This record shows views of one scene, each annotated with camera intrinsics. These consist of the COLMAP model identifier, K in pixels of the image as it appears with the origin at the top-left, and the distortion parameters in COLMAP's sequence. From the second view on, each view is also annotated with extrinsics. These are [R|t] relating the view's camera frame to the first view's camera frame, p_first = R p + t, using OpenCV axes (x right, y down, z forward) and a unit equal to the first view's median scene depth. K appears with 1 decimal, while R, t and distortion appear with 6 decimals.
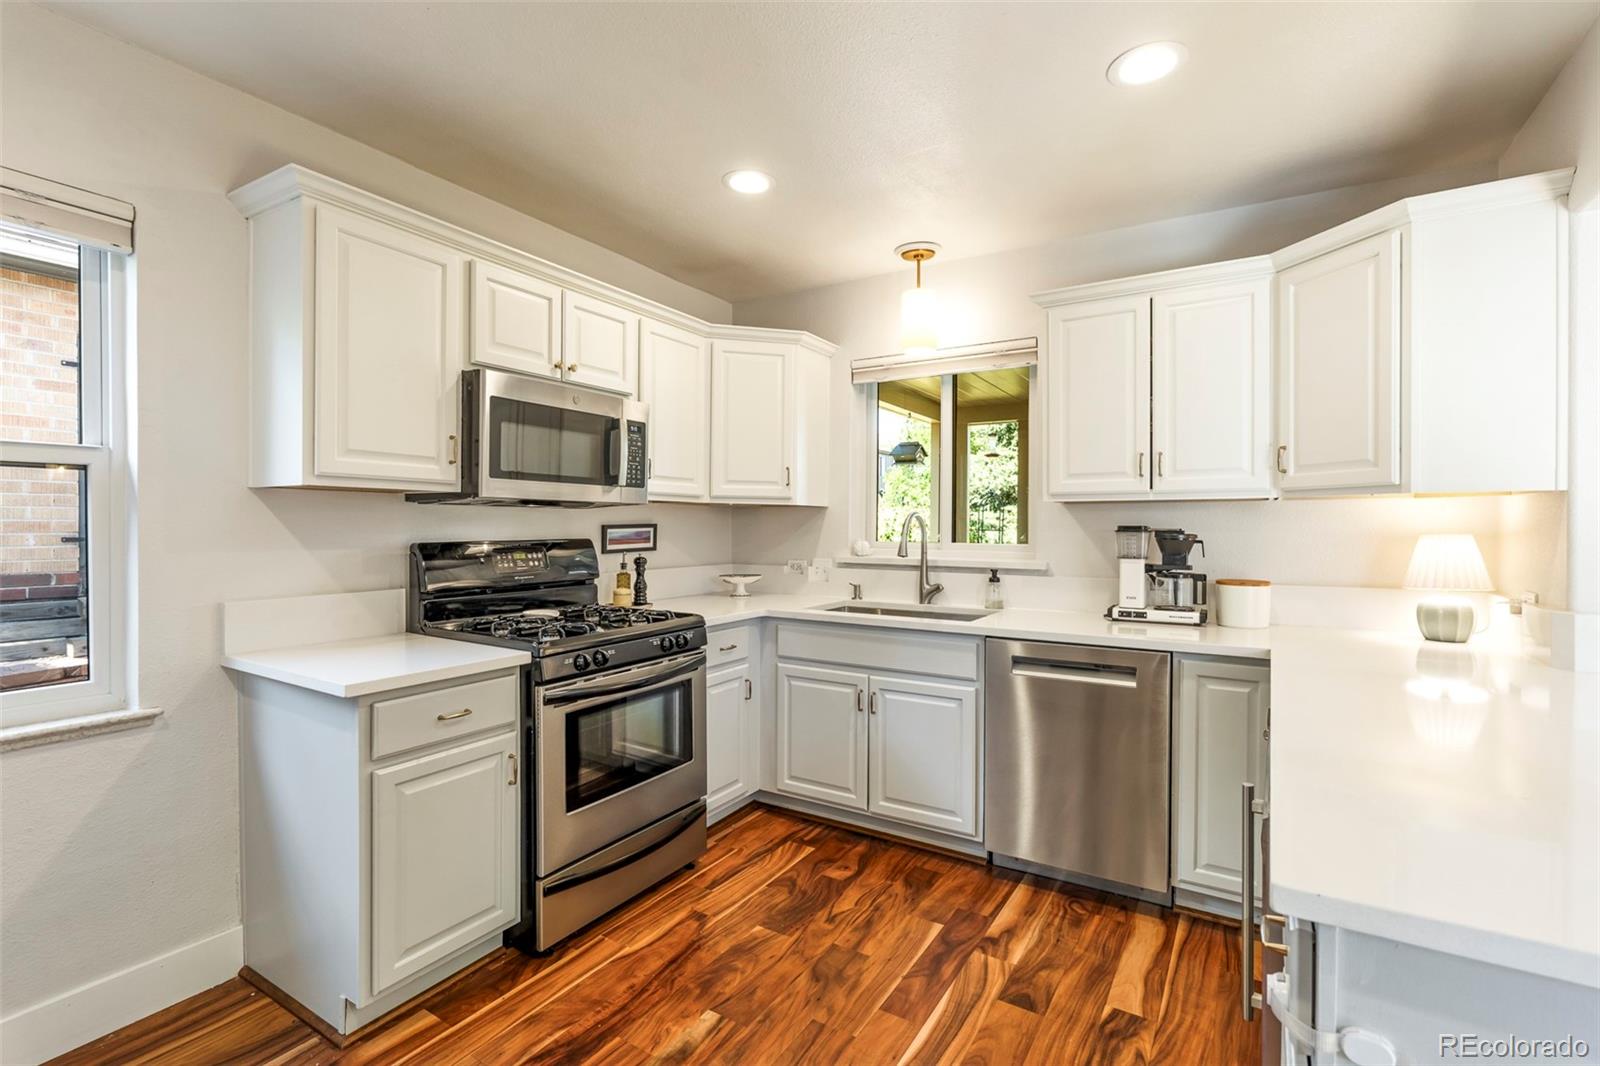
lens RADIAL K [[739.8, 0, 797.8], [0, 739.8, 528.7], [0, 0, 1]] dist [-0.007981, 0.002275]
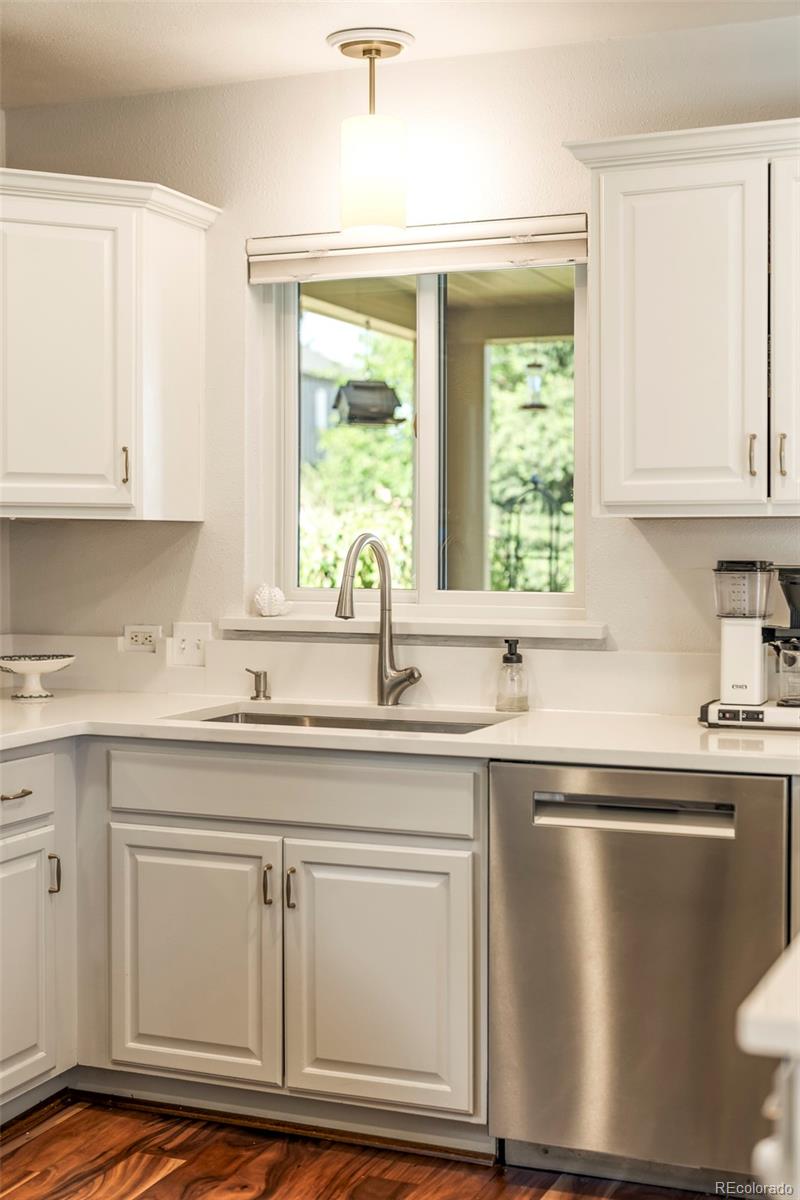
lens RADIAL K [[1640.3, 0, 402.5], [0, 1640.3, 599.5], [0, 0, 1]] dist [-0.002578, 0.000000]
pose [[0.986725, -0.010194, 0.162081, -0.010872], [0.004953, 0.999453, 0.032705, -0.016011], [-0.162326, -0.031468, 0.986235, -0.200657]]
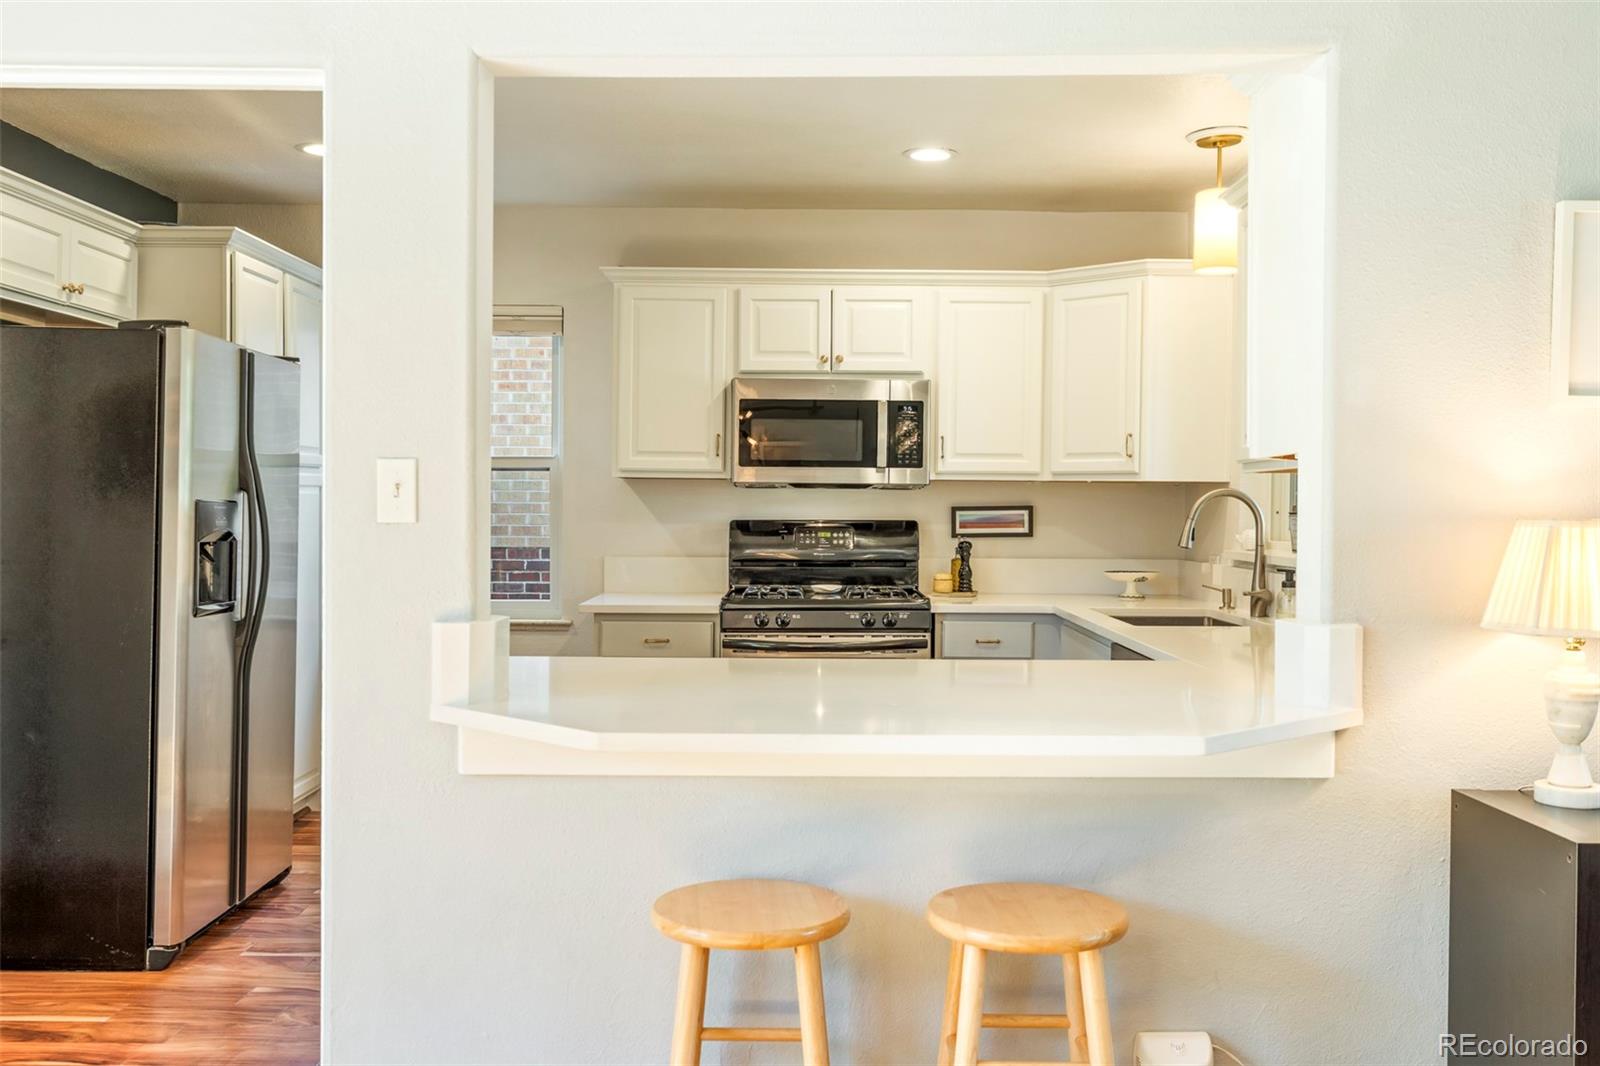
lens RADIAL K [[1383.9, 0, 800.2], [0, 1383.9, 532.4], [0, 0, 1]] dist [0.014537, 0.000297]
pose [[0.525911, 0.014237, -0.850420, 1.284720], [-0.010941, 0.999890, 0.009972, 0.013734], [0.850469, 0.004060, 0.526009, -0.096739]]
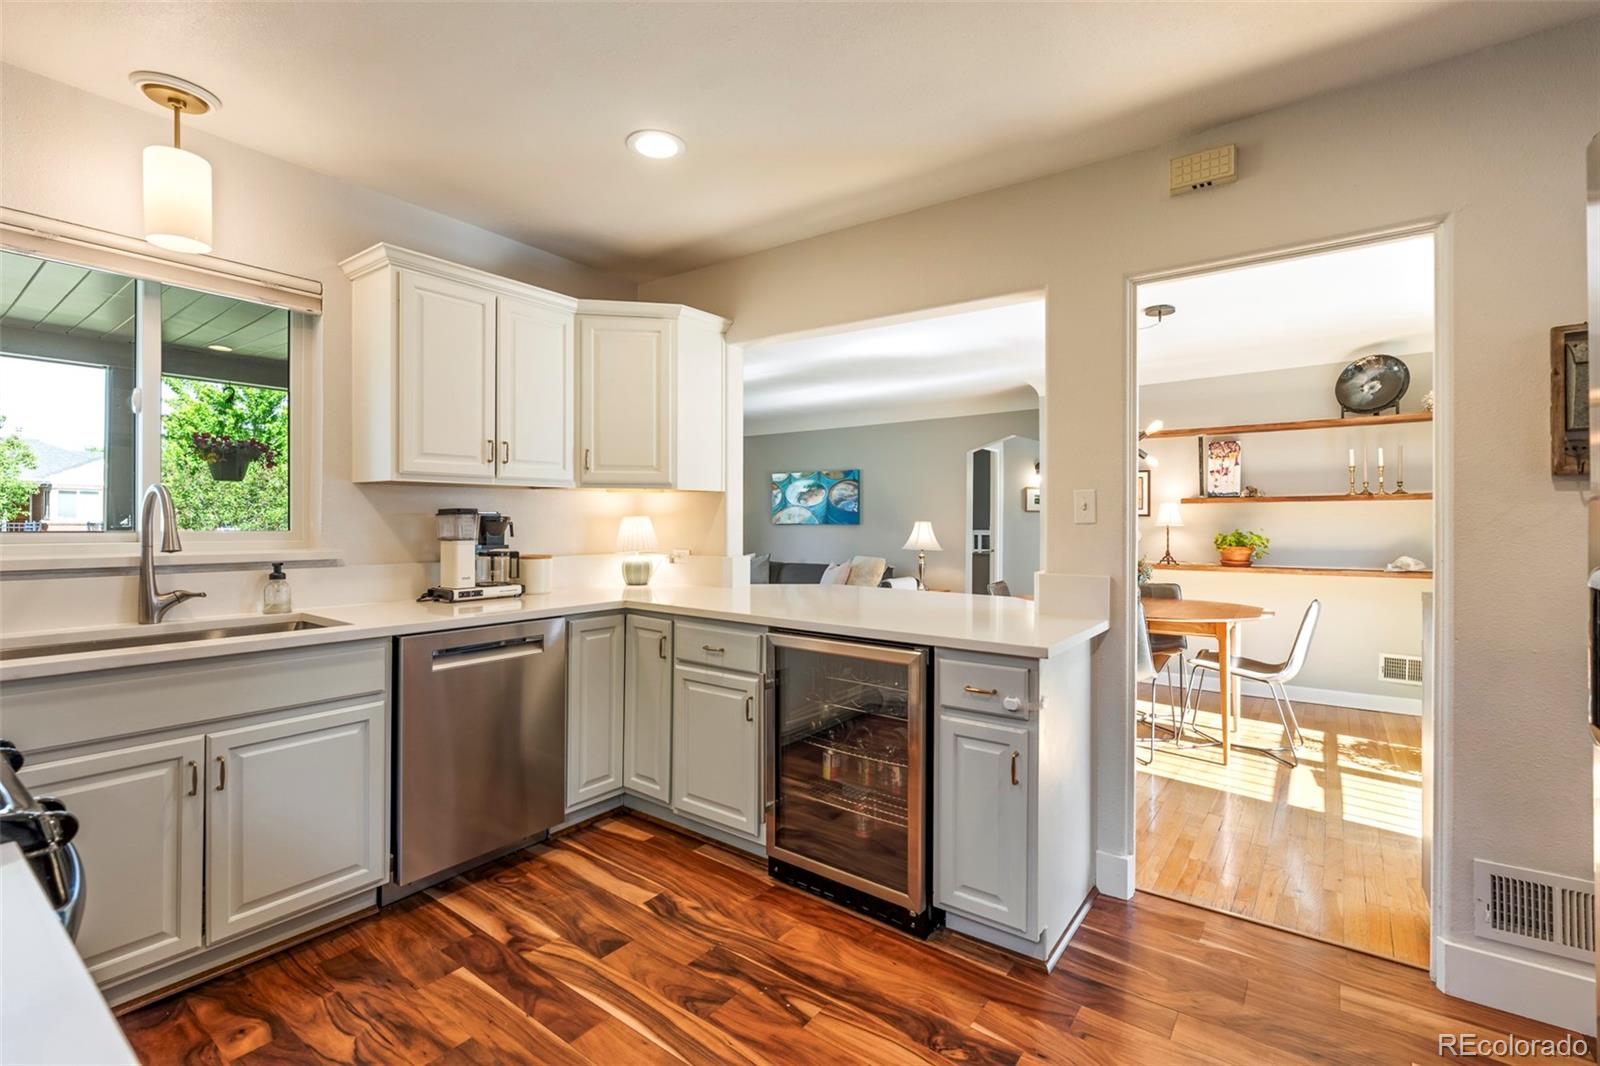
lens RADIAL K [[739.8, 0, 775.1], [0, 739.8, 520.1], [0, 0, 1]] dist [-0.007981, 0.002275]
pose [[0.075569, -0.000982, 0.997140, -0.525902], [0.002420, 0.999997, 0.000801, 0.011978], [-0.997138, 0.002353, 0.075571, 0.471916]]
